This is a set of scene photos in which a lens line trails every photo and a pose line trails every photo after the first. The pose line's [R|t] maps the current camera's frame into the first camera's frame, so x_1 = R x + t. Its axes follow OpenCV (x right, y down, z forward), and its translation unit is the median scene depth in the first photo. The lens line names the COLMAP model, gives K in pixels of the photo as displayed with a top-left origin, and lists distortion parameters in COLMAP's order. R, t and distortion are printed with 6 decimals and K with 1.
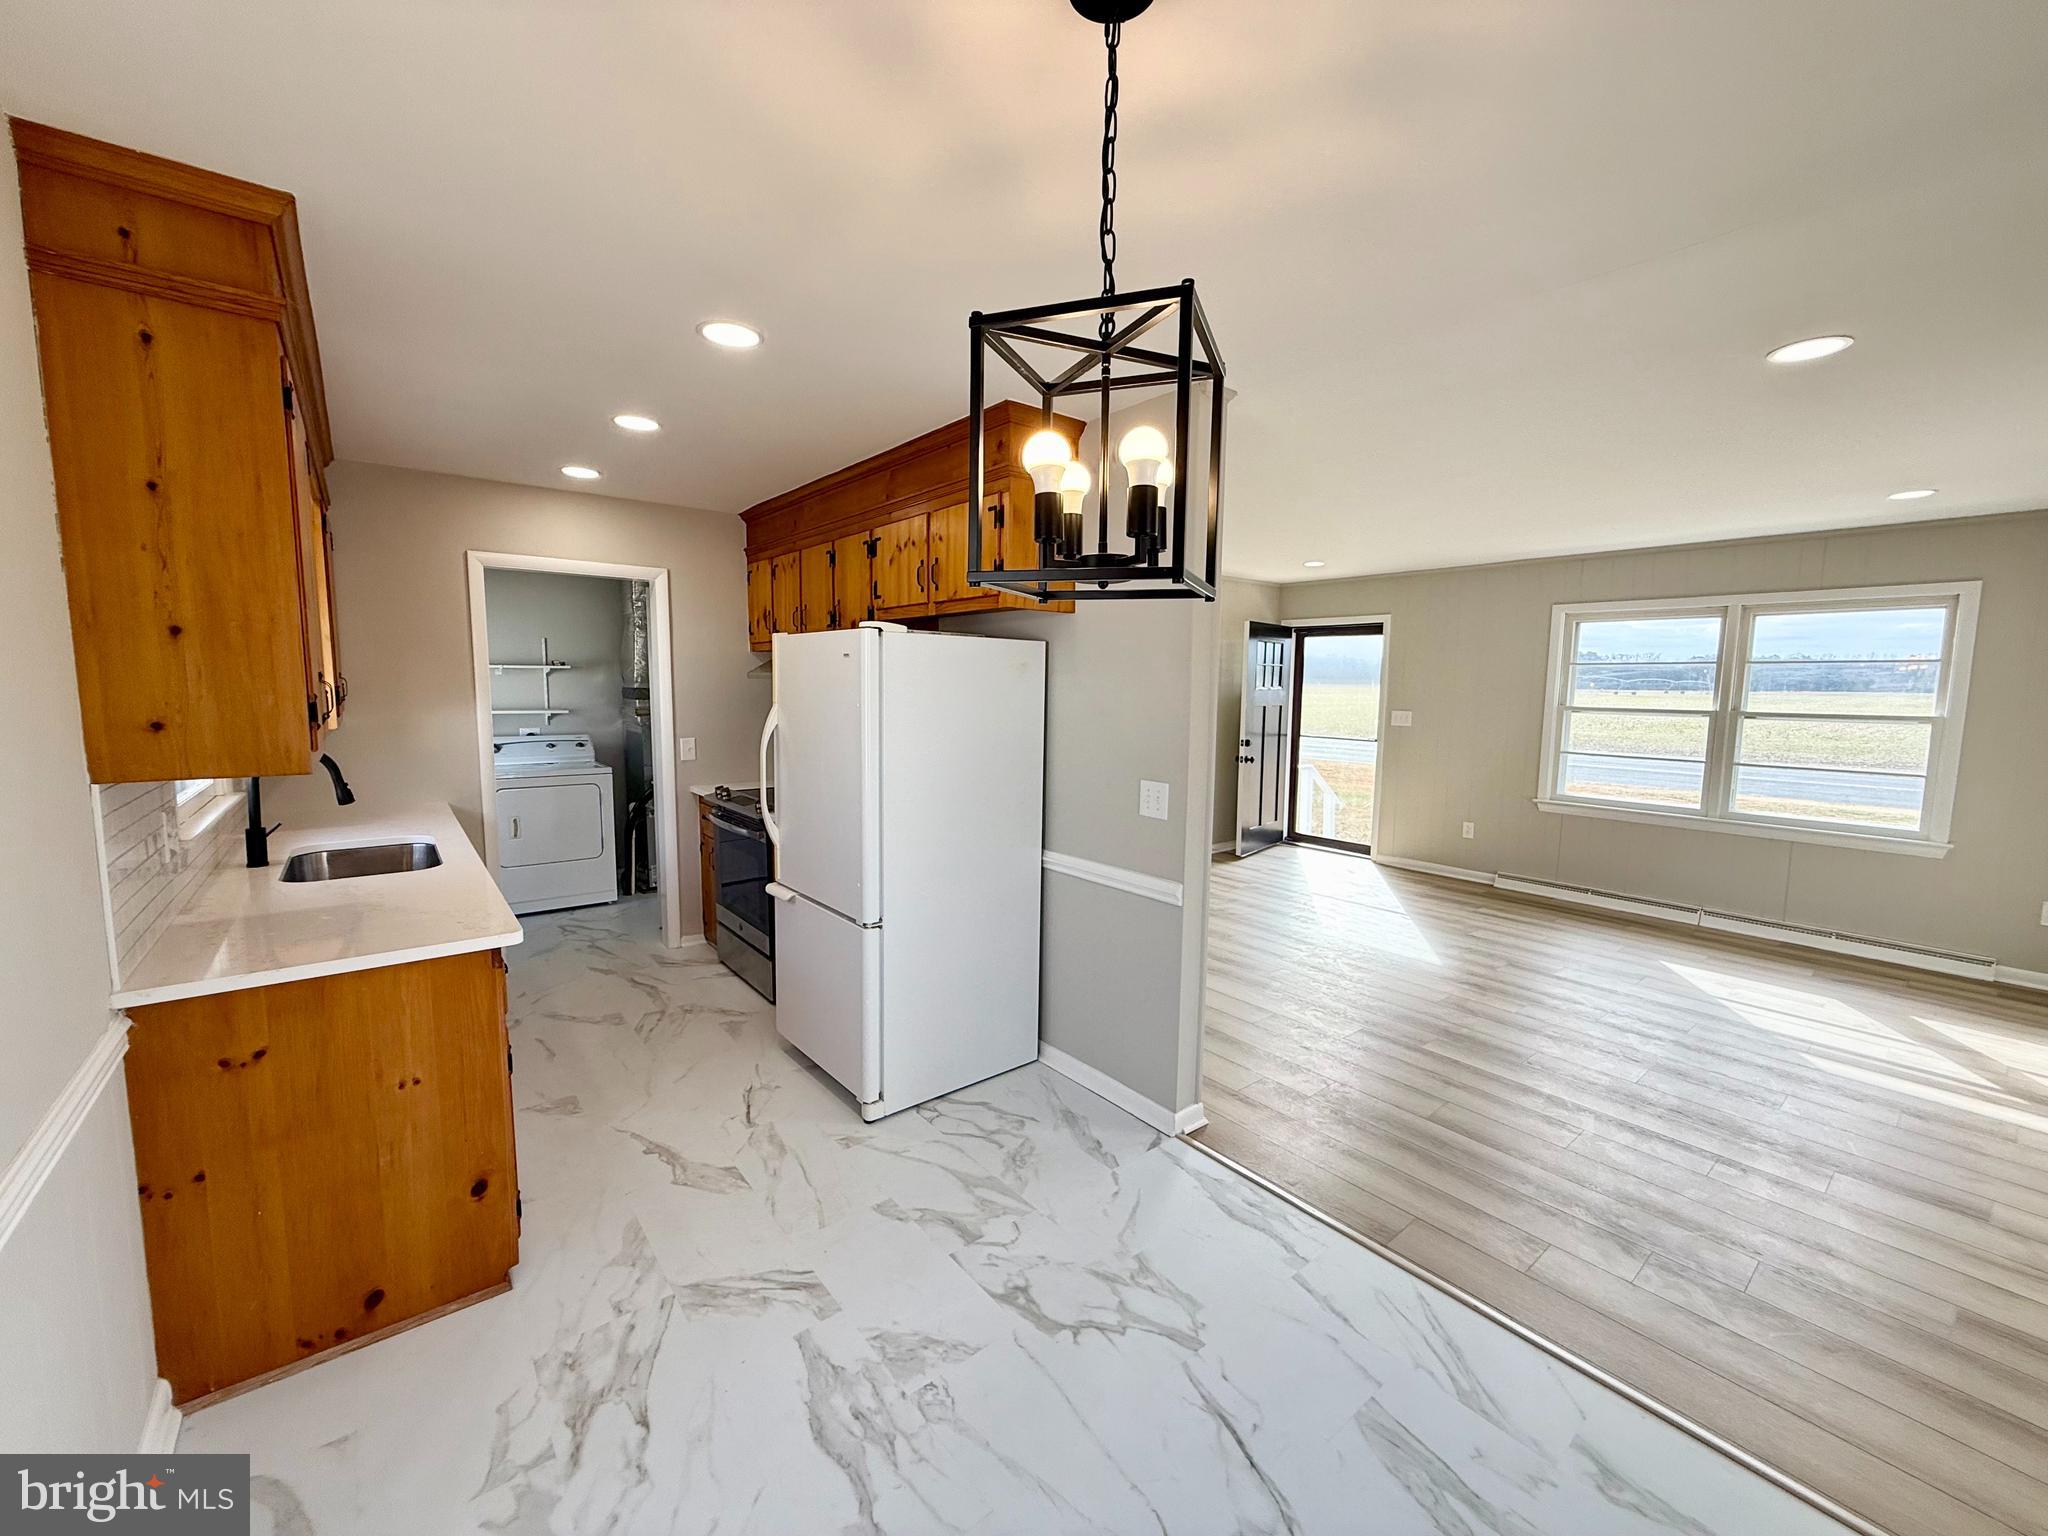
lens RADIAL K [[813.9, 0, 1024.0], [0, 813.9, 768.0], [0, 0, 1]] dist [-0.000020, 0.000340]
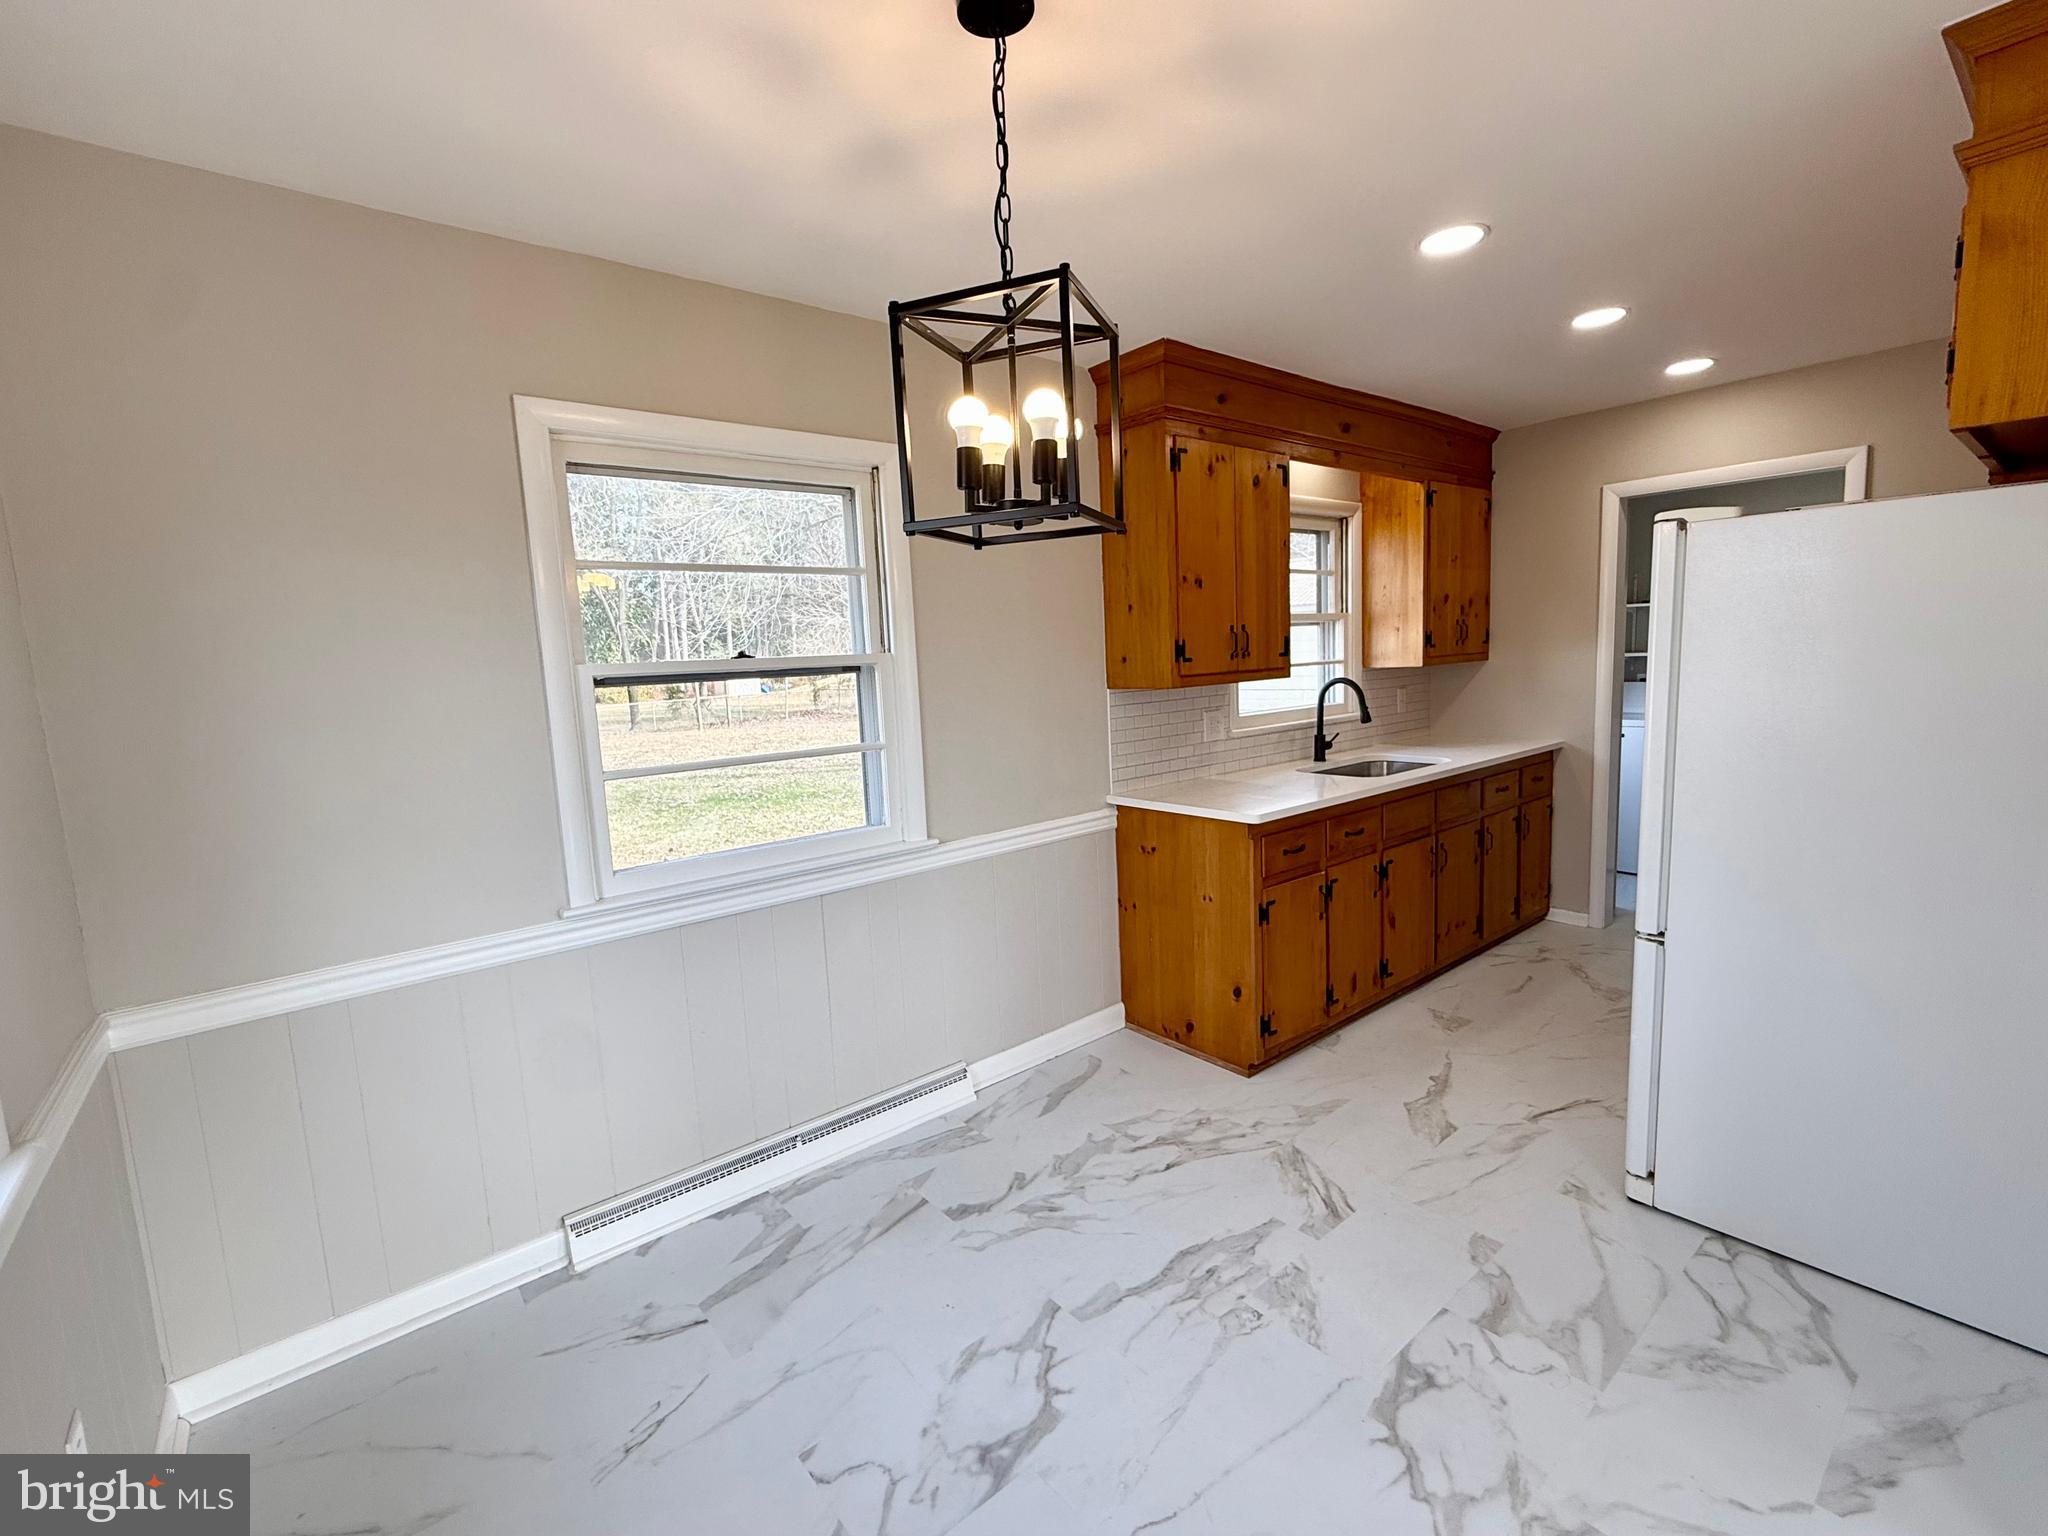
lens RADIAL K [[895.4, 0, 1018.7], [0, 895.4, 767.3], [0, 0, 1]] dist [0.000824, 0.000197]
pose [[0.009978, 0.112666, -0.993583, 0.821323], [-0.061085, 0.991845, 0.111856, -0.016174], [0.998083, 0.059577, 0.016779, 0.585520]]
